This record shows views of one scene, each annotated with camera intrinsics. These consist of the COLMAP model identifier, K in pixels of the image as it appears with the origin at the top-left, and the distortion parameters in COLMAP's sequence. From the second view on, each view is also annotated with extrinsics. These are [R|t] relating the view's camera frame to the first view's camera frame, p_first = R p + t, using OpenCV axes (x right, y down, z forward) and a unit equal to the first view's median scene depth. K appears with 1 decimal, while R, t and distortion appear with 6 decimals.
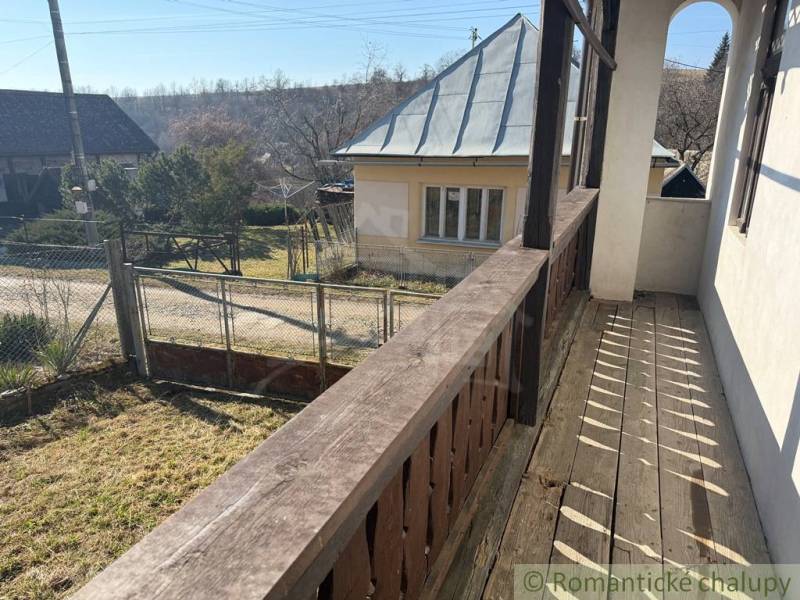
lens RADIAL K [[560.6, 0, 400.0], [0, 560.6, 300.0], [0, 0, 1]] dist [0.130390, -0.196486]
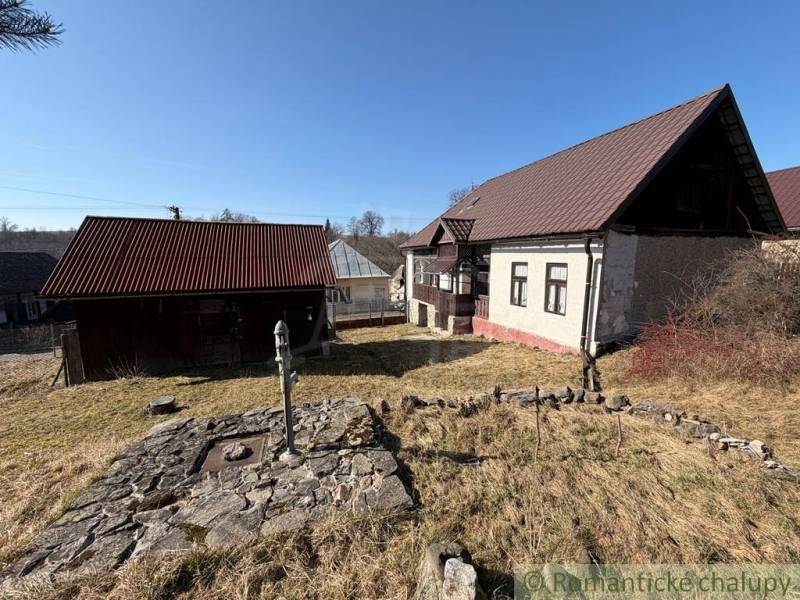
lens RADIAL K [[321.1, 0, 397.6], [0, 321.1, 300.4], [0, 0, 1]] dist [0.001522, 0.000180]
pose [[0.750409, -0.094469, 0.654188, -0.926390], [0.198524, 0.976250, -0.086747, 0.126957], [-0.630456, 0.194968, 0.751341, -0.716857]]
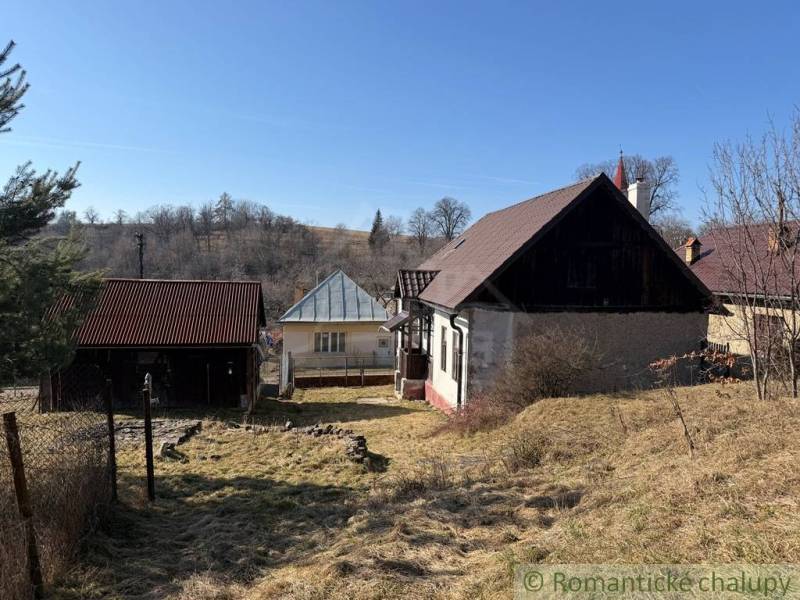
lens RADIAL K [[560.6, 0, 400.0], [0, 560.6, 300.0], [0, 0, 1]] dist [0.130390, -0.196486]
pose [[0.859458, -0.012175, 0.511061, -0.961778], [0.130091, 0.972013, -0.195620, 0.215721], [-0.494376, 0.234612, 0.836988, -1.432769]]
